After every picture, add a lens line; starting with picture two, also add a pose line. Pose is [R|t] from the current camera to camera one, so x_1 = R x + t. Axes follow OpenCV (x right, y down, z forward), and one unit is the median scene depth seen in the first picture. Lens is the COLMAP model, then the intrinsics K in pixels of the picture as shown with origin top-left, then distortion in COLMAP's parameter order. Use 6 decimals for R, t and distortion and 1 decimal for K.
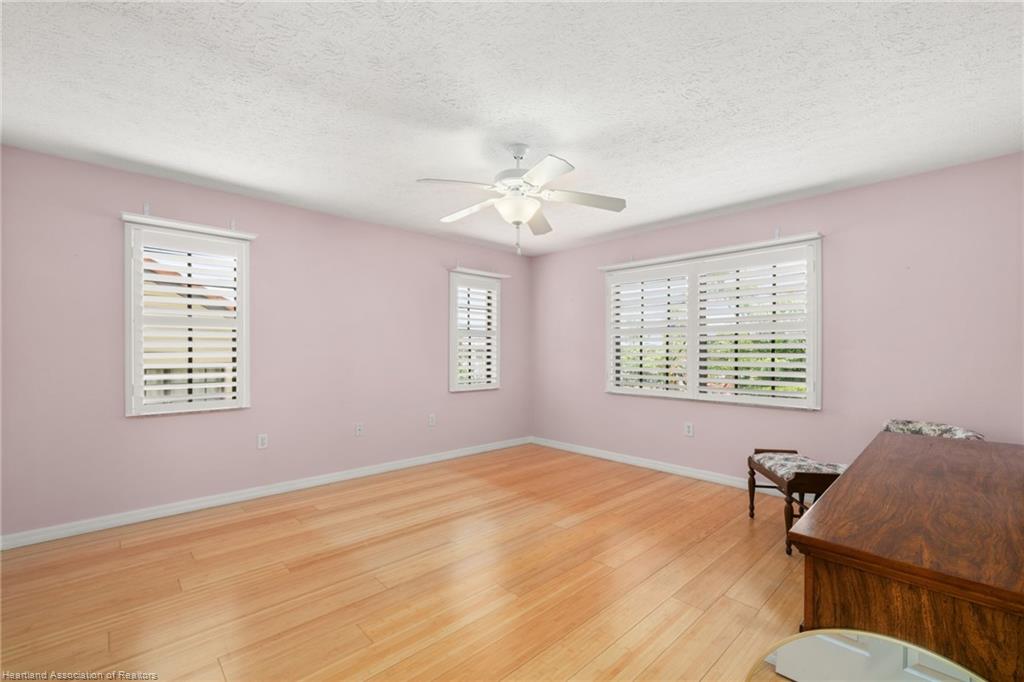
lens RADIAL K [[435.0, 0, 500.2], [0, 435.0, 346.1], [0, 0, 1]] dist [0.001354, -0.000184]
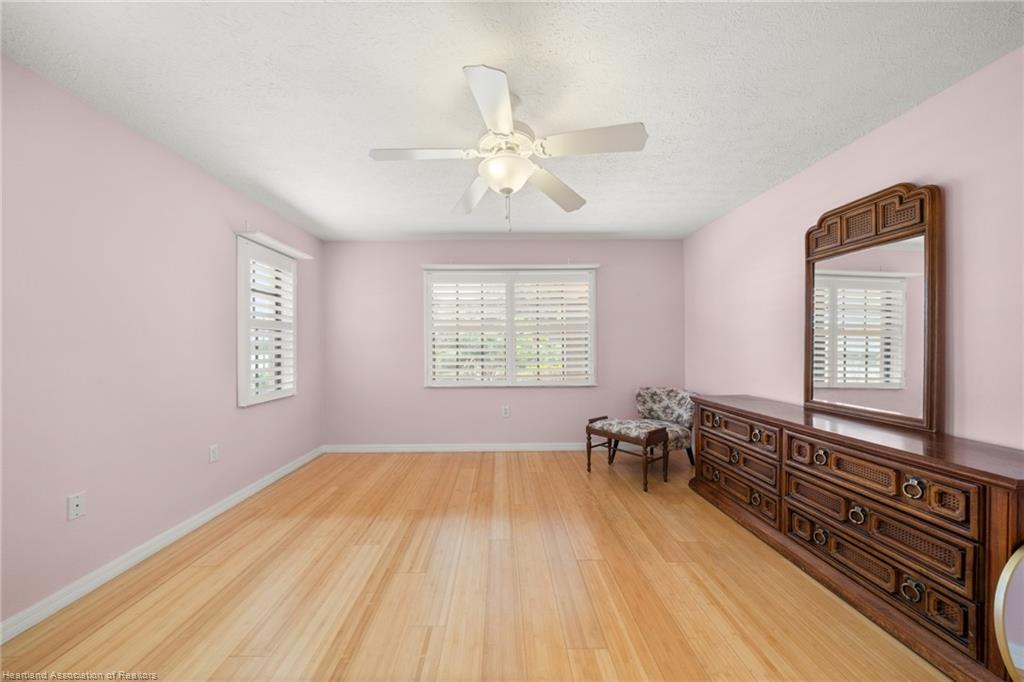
lens RADIAL K [[349.8, 0, 504.0], [0, 349.8, 344.3], [0, 0, 1]] dist [-0.006085, 0.000504]
pose [[0.667648, -0.001717, 0.744475, -0.305467], [-0.001344, 0.999993, 0.003511, 0.002505], [-0.744476, -0.003345, 0.667641, 0.382151]]
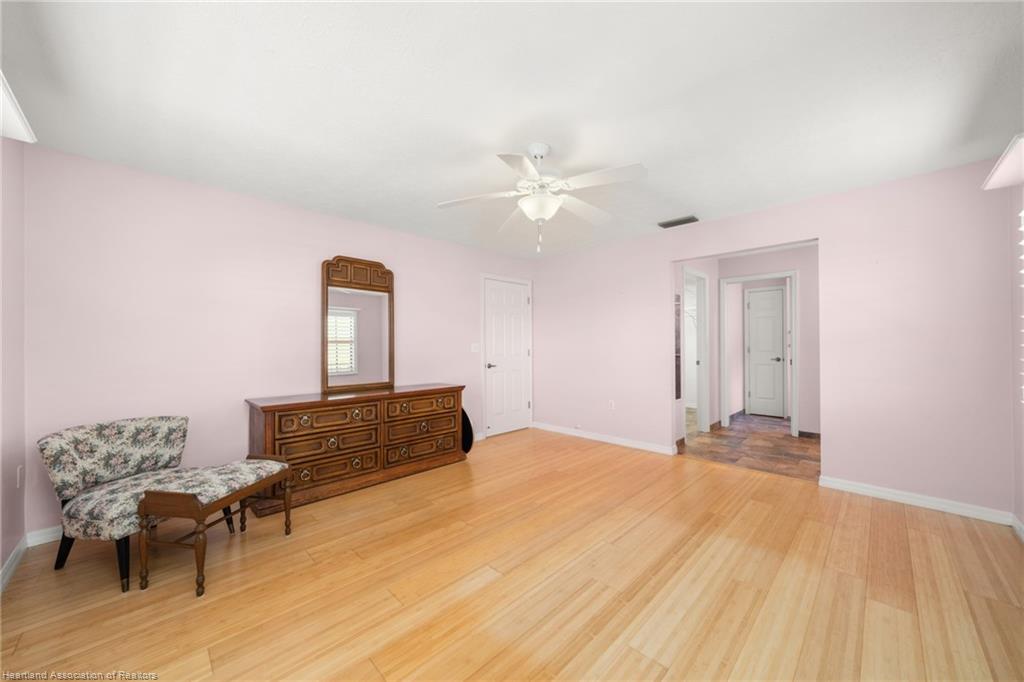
lens RADIAL K [[373.4, 0, 502.4], [0, 373.4, 344.1], [0, 0, 1]] dist [-0.008596, -0.000551]
pose [[-0.999355, 0.003124, -0.035781, 0.106854], [0.003683, 0.999872, -0.015591, 0.015232], [0.035728, -0.015712, -0.999238, 1.257186]]
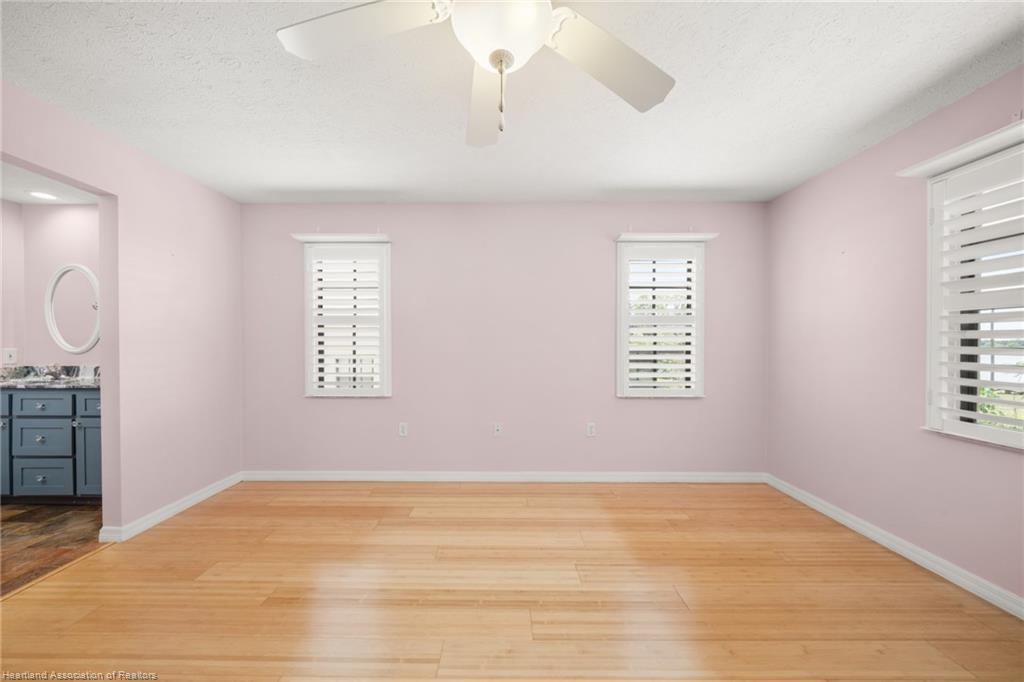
lens RADIAL K [[349.8, 0, 500.3], [0, 349.8, 345.0], [0, 0, 1]] dist [-0.006085, 0.000504]
pose [[0.732247, -0.000257, -0.681039, 0.192812], [0.008948, 0.999917, 0.009244, 0.006161], [0.680980, -0.012863, 0.732189, 0.493095]]
